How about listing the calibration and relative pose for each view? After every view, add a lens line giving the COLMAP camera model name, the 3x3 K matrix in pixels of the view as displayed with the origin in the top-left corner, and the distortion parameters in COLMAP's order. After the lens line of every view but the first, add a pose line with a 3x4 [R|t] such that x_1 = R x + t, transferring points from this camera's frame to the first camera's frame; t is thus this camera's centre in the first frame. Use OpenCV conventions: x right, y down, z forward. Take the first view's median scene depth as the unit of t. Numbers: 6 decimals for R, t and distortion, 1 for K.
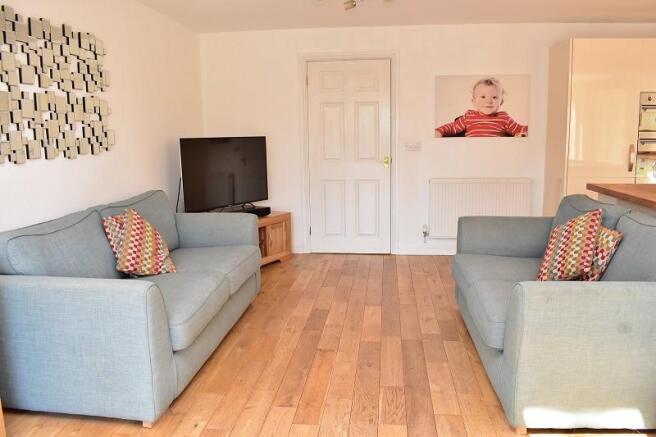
lens RADIAL K [[513.1, 0, 329.7], [0, 513.1, 217.6], [0, 0, 1]] dist [-0.089825, 0.014712]
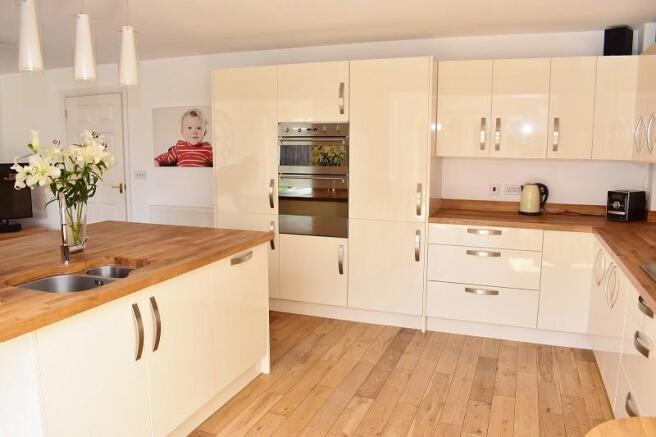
lens RADIAL K [[513.1, 0, 328.6], [0, 513.1, 218.8], [0, 0, 1]] dist [-0.089825, 0.014712]
pose [[0.964108, 0.054701, -0.259815, 0.845750], [-0.059493, 0.998172, -0.010609, -0.061476], [0.258760, 0.025685, 0.965600, 0.090883]]
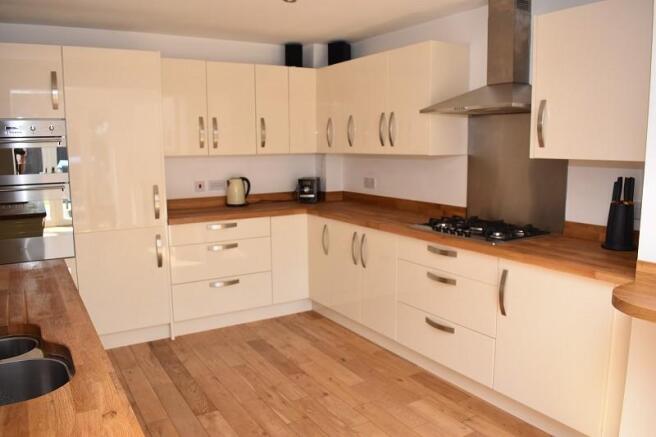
lens RADIAL K [[513.1, 0, 322.8], [0, 513.1, 220.3], [0, 0, 1]] dist [-0.089825, 0.014712]
pose [[0.804047, -0.081530, 0.588949, 0.541625], [0.094262, 0.995506, 0.009122, -0.065454], [-0.587046, 0.048181, 0.808119, 0.145678]]
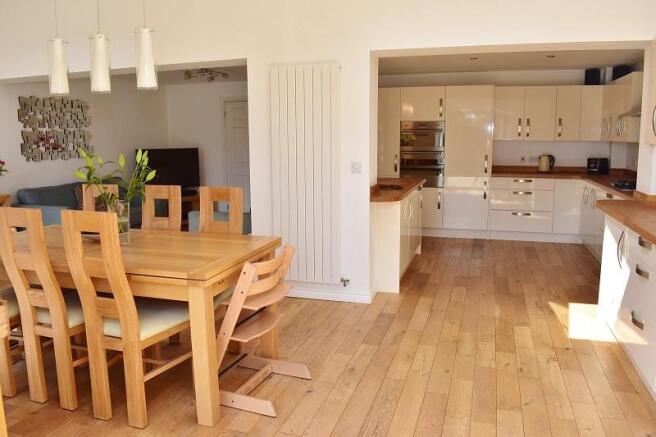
lens RADIAL K [[513.1, 0, 327.5], [0, 513.1, 216.7], [0, 0, 1]] dist [-0.089825, 0.014712]
pose [[0.979979, 0.037973, -0.195447, 0.631892], [-0.039648, 0.999203, -0.004666, 0.057030], [0.195114, 0.012322, 0.980703, -0.552014]]
